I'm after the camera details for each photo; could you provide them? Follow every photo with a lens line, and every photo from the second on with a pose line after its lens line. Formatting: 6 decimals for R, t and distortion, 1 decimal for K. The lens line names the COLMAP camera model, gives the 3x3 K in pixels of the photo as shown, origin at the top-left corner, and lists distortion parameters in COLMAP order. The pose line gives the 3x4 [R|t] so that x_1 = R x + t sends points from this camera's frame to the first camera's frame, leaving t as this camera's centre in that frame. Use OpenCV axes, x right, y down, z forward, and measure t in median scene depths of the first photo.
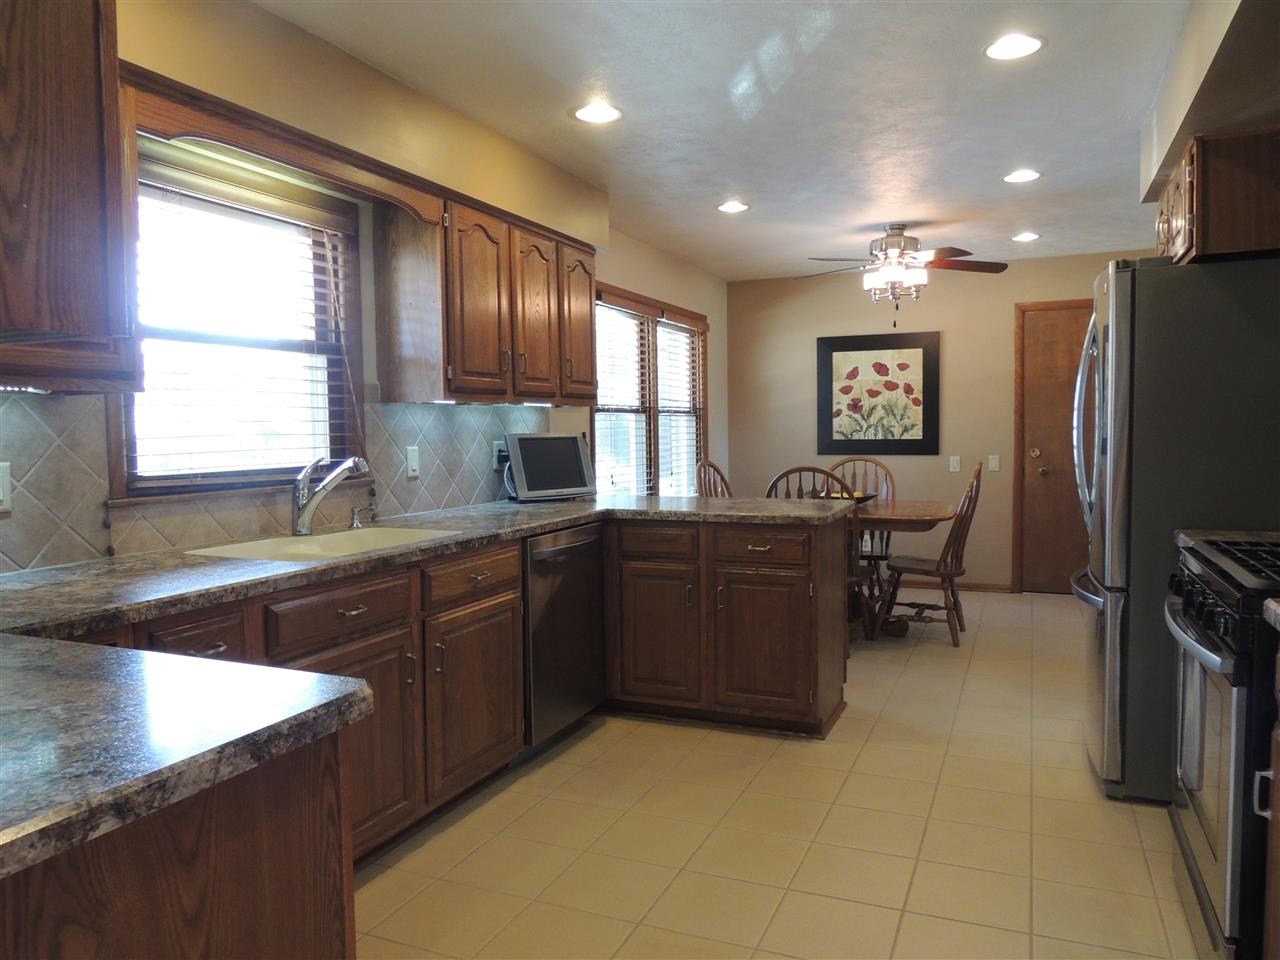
lens RADIAL K [[913.8, 0, 640.0], [0, 913.8, 480.0], [0, 0, 1]] dist [0.001542, 0.000244]
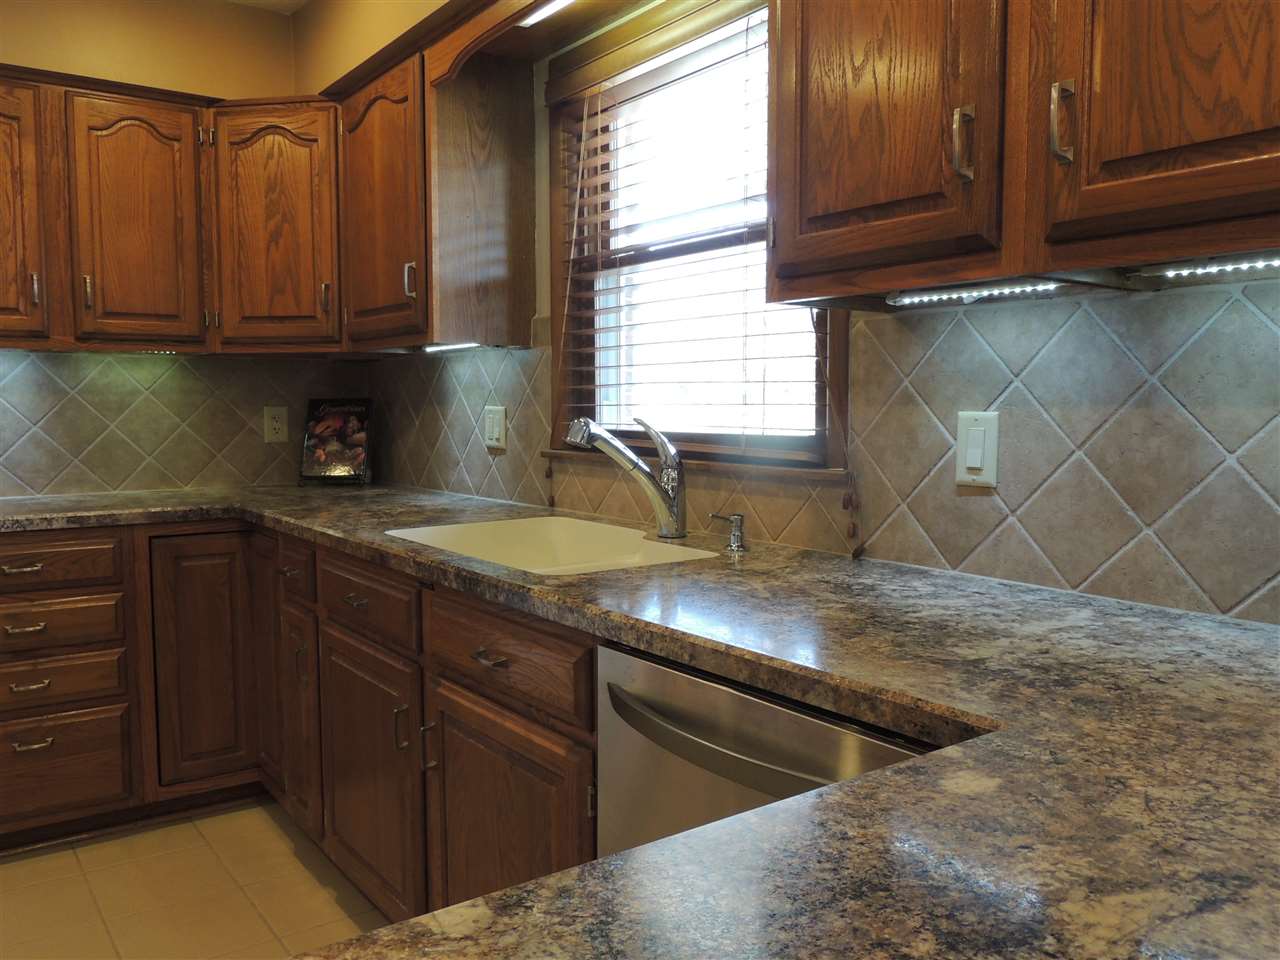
lens RADIAL K [[1035.7, 0, 640.0], [0, 1035.7, 480.0], [0, 0, 1]] dist [0.000943, -0.001302]
pose [[-0.513487, 0.084250, -0.853951, 0.239771], [-0.036902, 0.992080, 0.120067, -0.060080], [0.857304, 0.093165, -0.506311, 1.182414]]
